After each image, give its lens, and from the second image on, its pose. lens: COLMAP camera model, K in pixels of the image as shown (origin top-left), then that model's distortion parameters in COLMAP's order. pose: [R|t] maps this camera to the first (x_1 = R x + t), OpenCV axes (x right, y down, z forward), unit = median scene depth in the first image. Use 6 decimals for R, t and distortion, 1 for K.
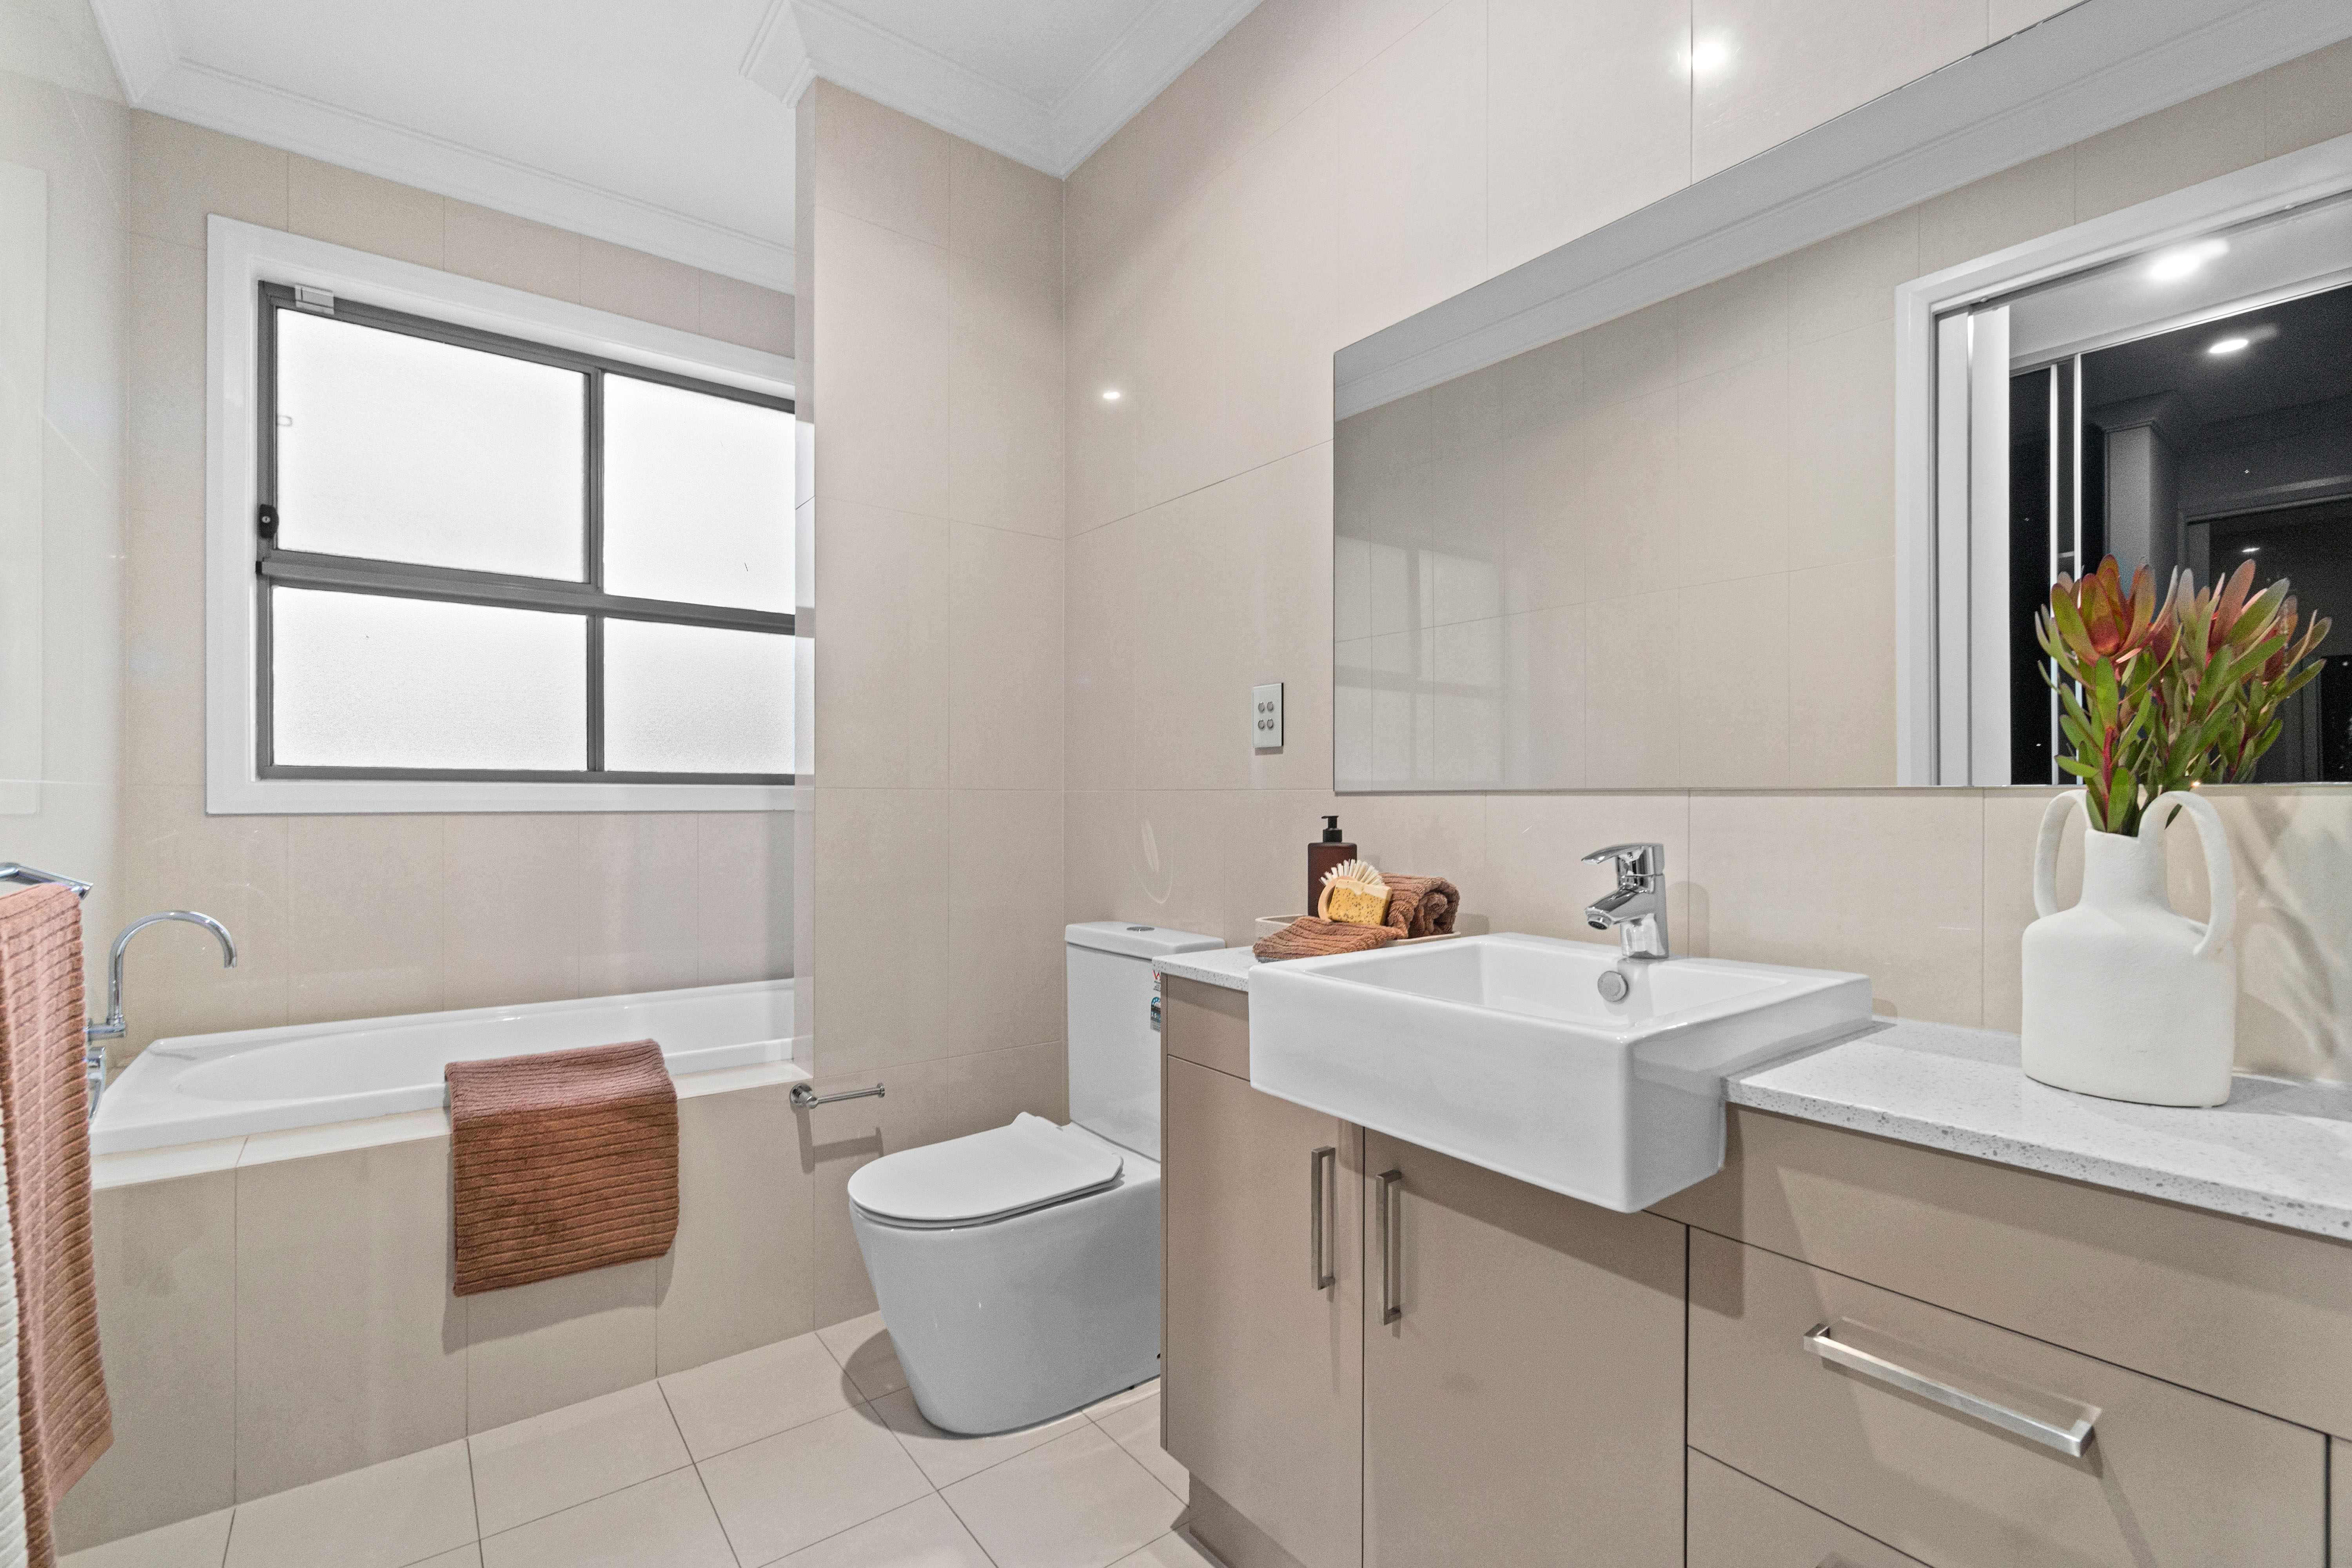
lens RADIAL K [[1017.4, 0, 1081.7], [0, 1017.4, 817.4], [0, 0, 1]] dist [-0.003424, 0.001351]
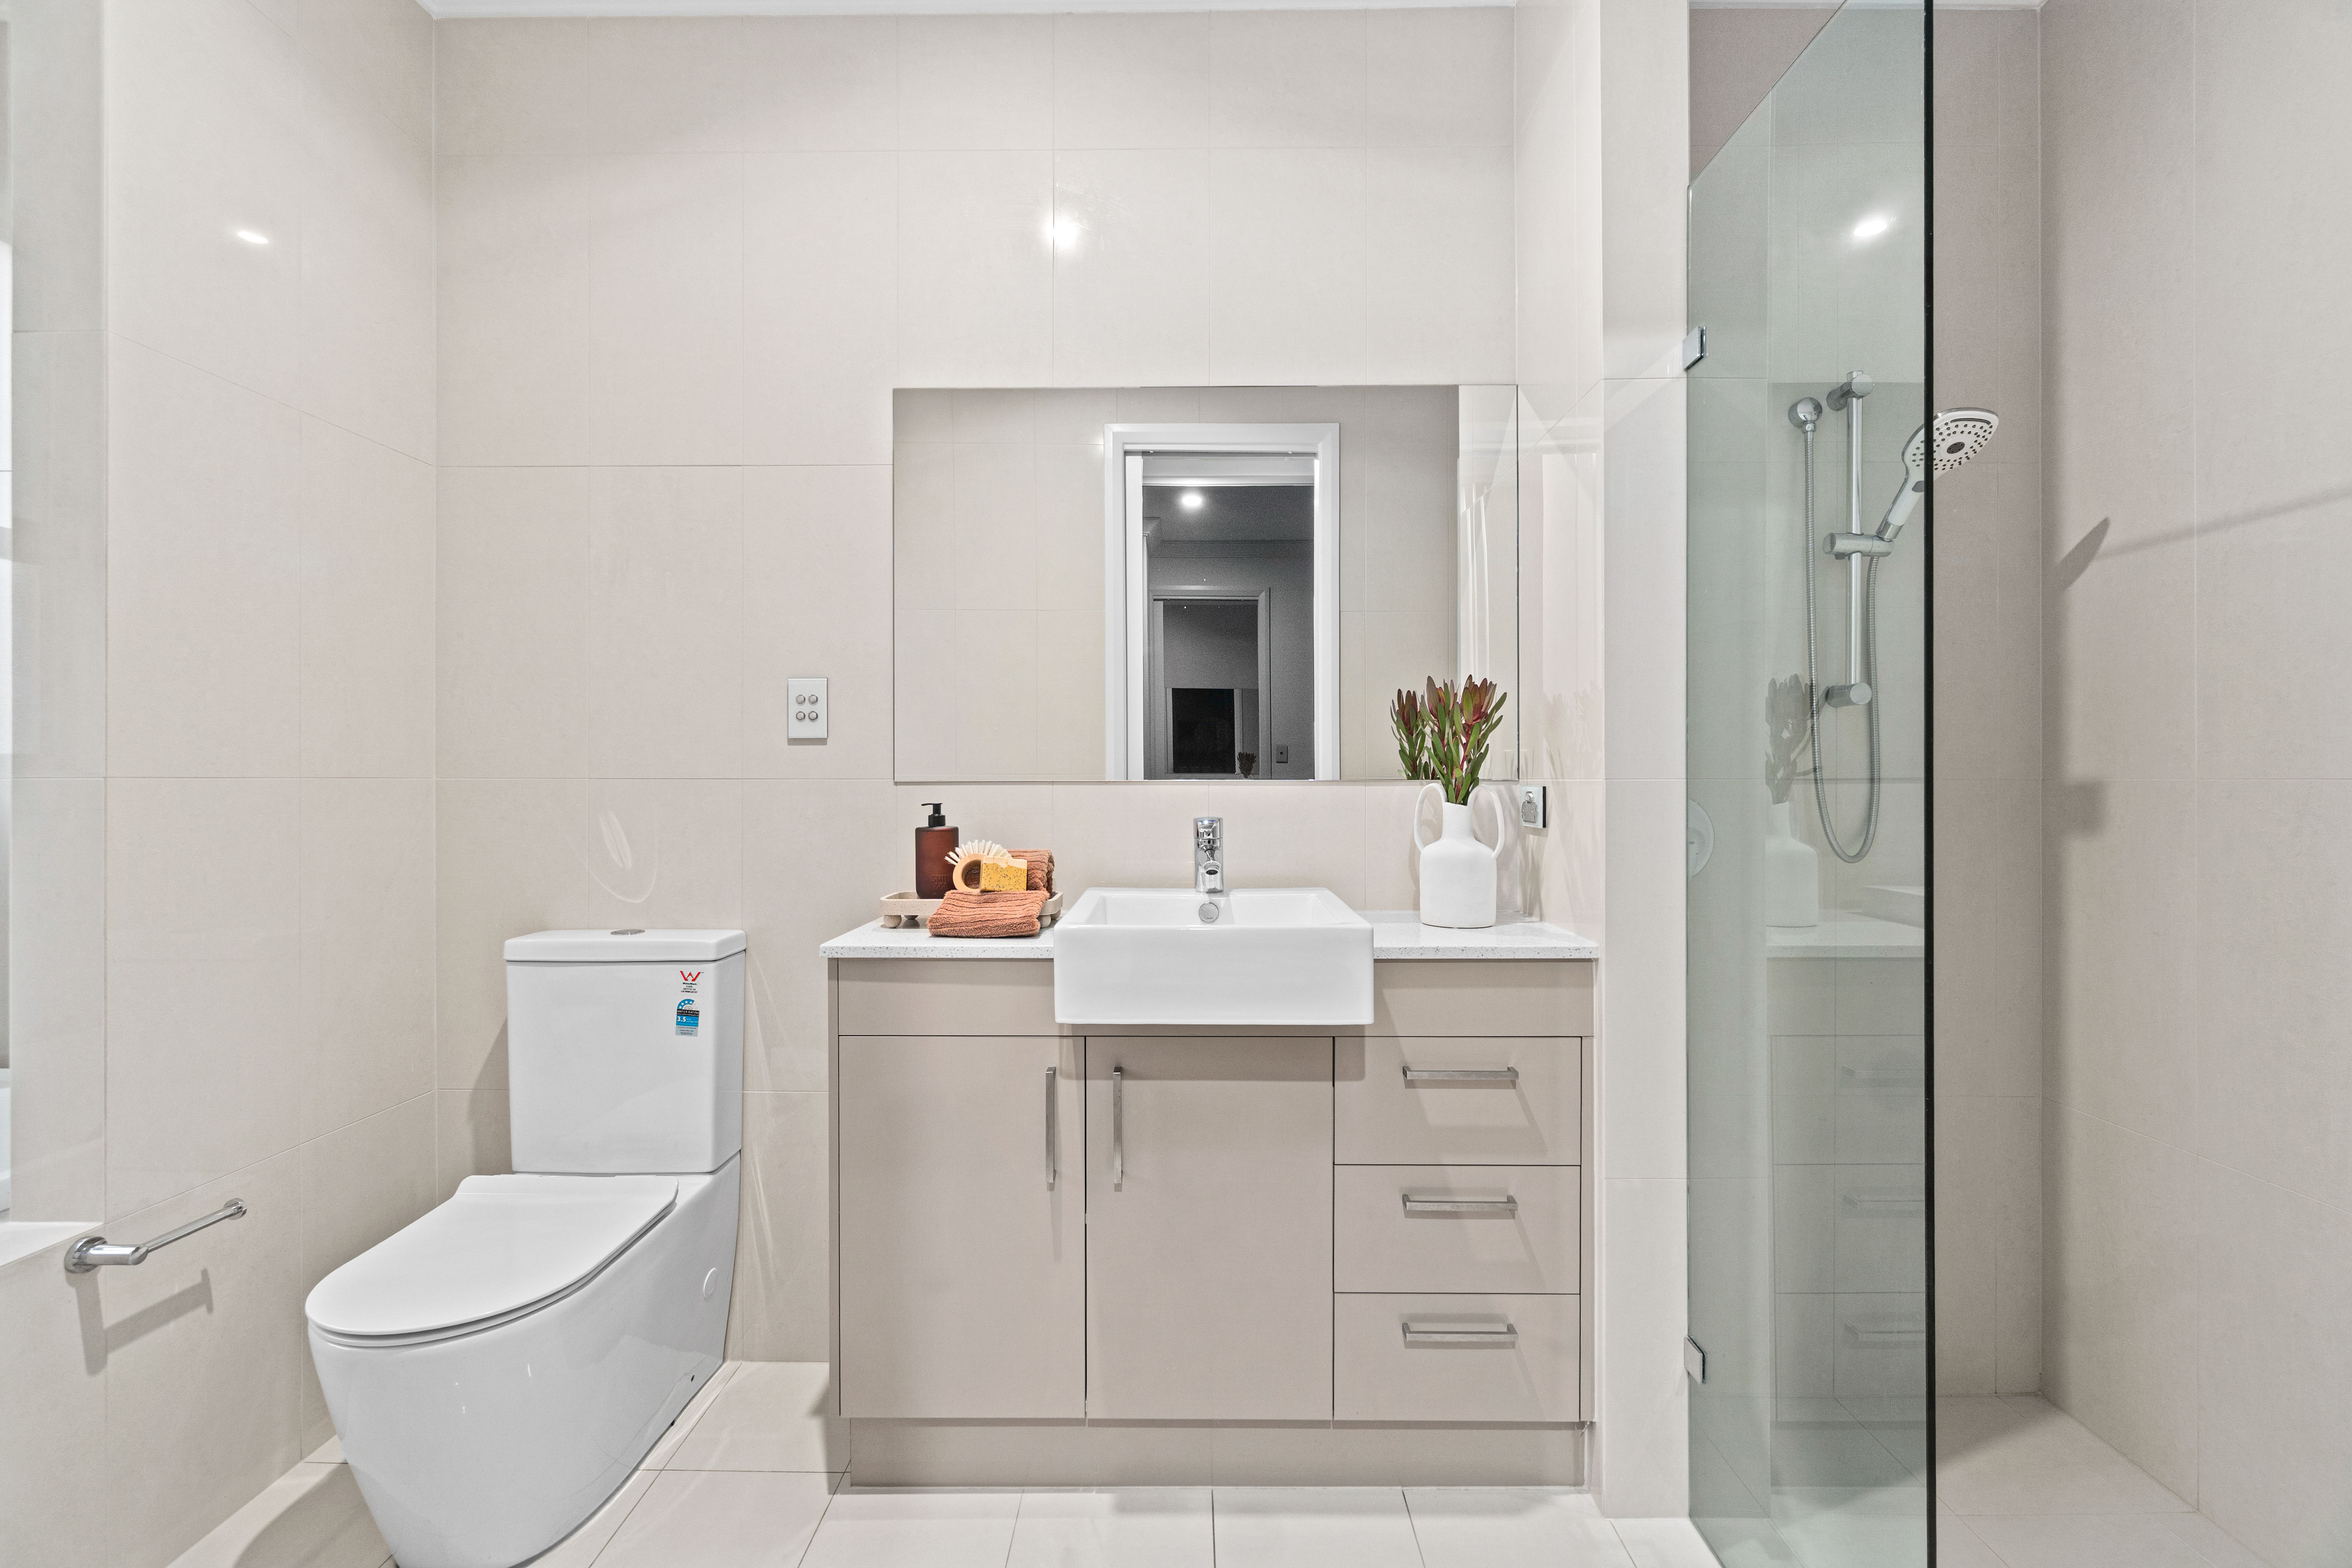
lens RADIAL K [[1017.4, 0, 1179.5], [0, 1017.4, 802.5], [0, 0, 1]] dist [-0.003424, 0.001351]
pose [[0.608346, -0.020524, 0.793406, -0.455222], [0.016910, 0.999774, 0.012897, -0.011235], [-0.793492, 0.005571, 0.608555, 0.077342]]
